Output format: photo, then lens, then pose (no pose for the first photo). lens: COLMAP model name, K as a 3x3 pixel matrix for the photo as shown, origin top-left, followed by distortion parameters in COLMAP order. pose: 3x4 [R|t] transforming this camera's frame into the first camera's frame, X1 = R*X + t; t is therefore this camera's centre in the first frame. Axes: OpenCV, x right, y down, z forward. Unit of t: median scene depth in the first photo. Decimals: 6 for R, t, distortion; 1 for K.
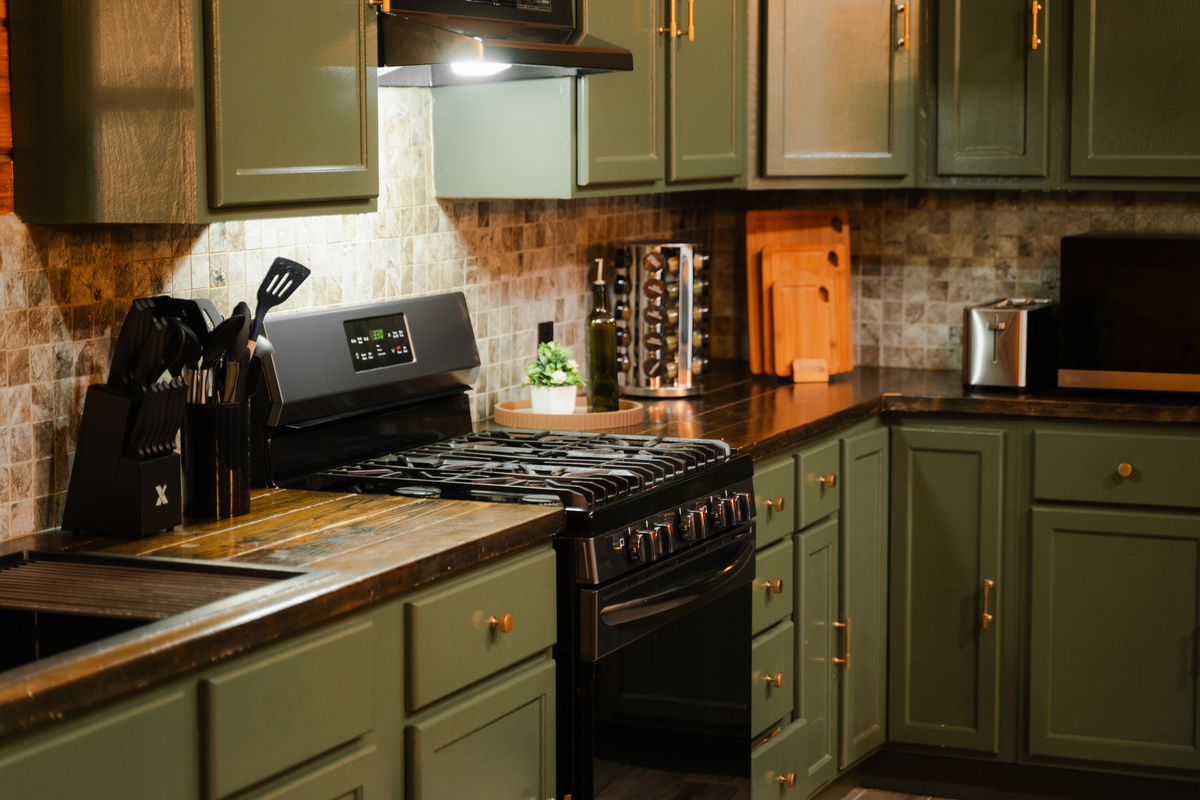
lens RADIAL K [[2557.4, 0, 596.1], [0, 2557.4, 395.1], [0, 0, 1]] dist [0.024314, 0.000000]
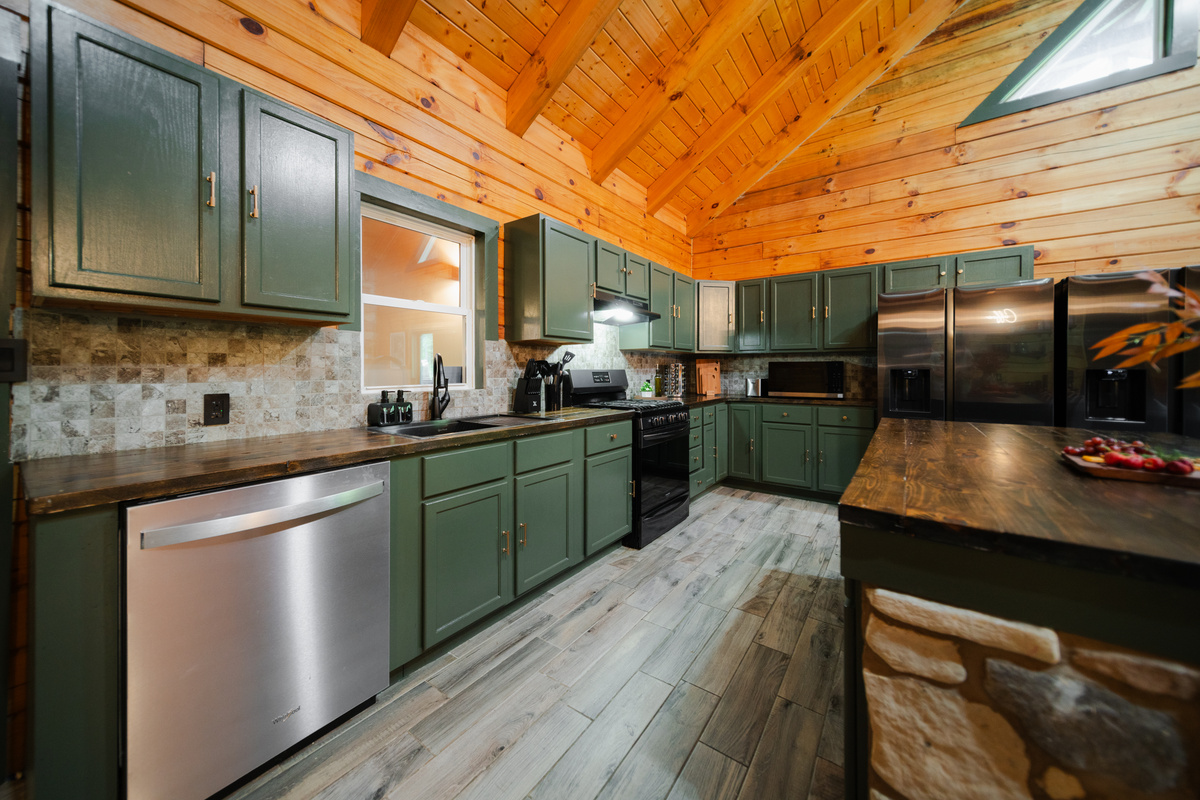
lens RADIAL K [[424.8, 0, 581.5], [0, 424.8, 371.9], [0, 0, 1]] dist [0.005616, 0.000104]
pose [[0.966547, -0.006400, -0.256411, 0.059618], [-0.020654, 0.994500, -0.102682, 0.038467], [0.255658, 0.104543, 0.961098, 0.218825]]
